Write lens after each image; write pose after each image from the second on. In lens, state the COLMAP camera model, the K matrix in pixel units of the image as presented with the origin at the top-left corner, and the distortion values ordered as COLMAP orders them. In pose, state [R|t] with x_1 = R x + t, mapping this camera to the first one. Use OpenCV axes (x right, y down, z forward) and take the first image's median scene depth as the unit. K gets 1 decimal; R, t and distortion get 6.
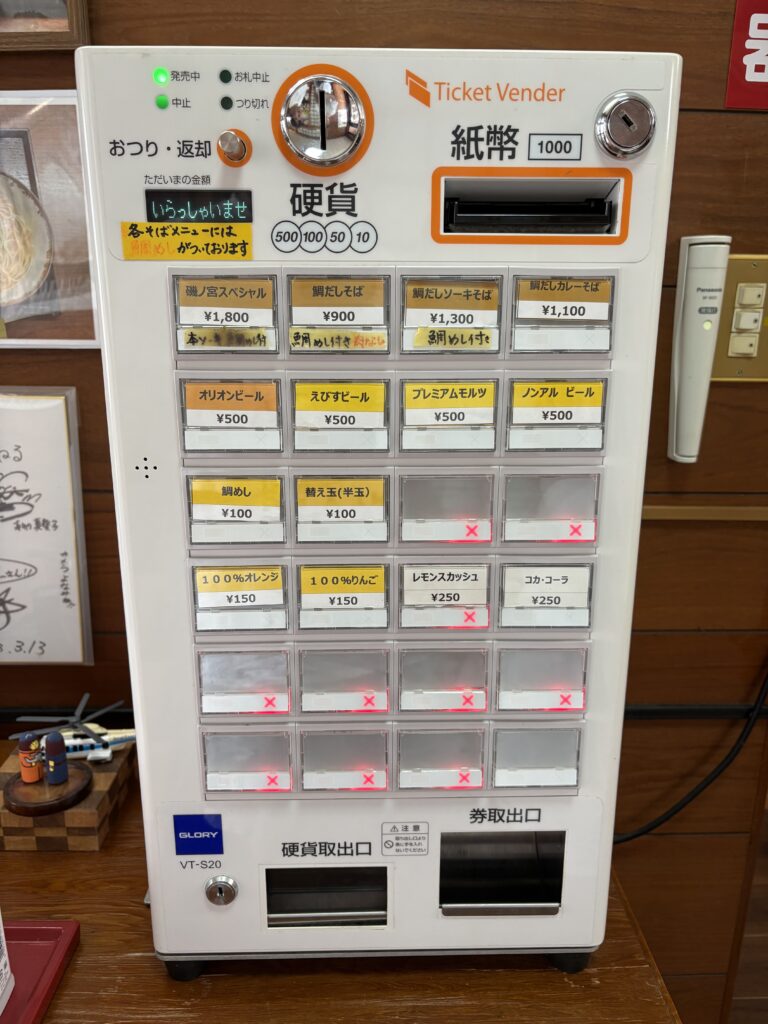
lens RADIAL K [[790.2, 0, 383.2], [0, 790.2, 511.8], [0, 0, 1]] dist [-0.000298, -0.001461]
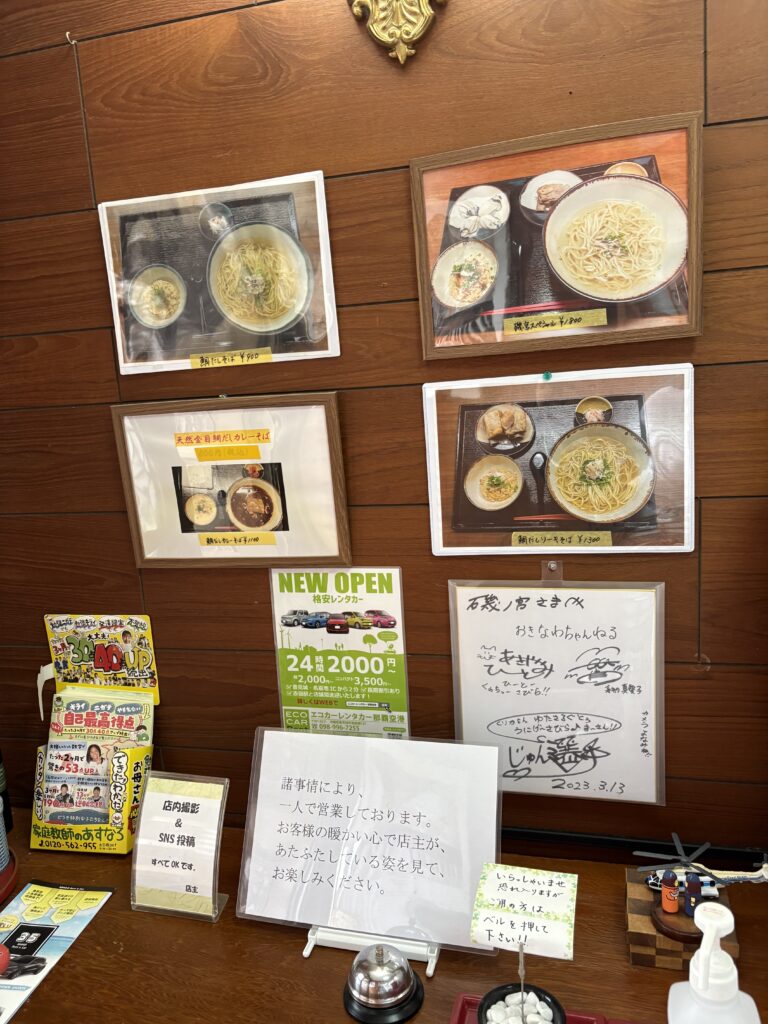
lens RADIAL K [[790.2, 0, 384.1], [0, 790.2, 512.6], [0, 0, 1]] dist [-0.000298, -0.001461]
pose [[0.950489, -0.028712, -0.309430, -0.408175], [0.002702, 0.996449, -0.084160, -0.158211], [0.310748, 0.079157, 0.947191, -0.322939]]
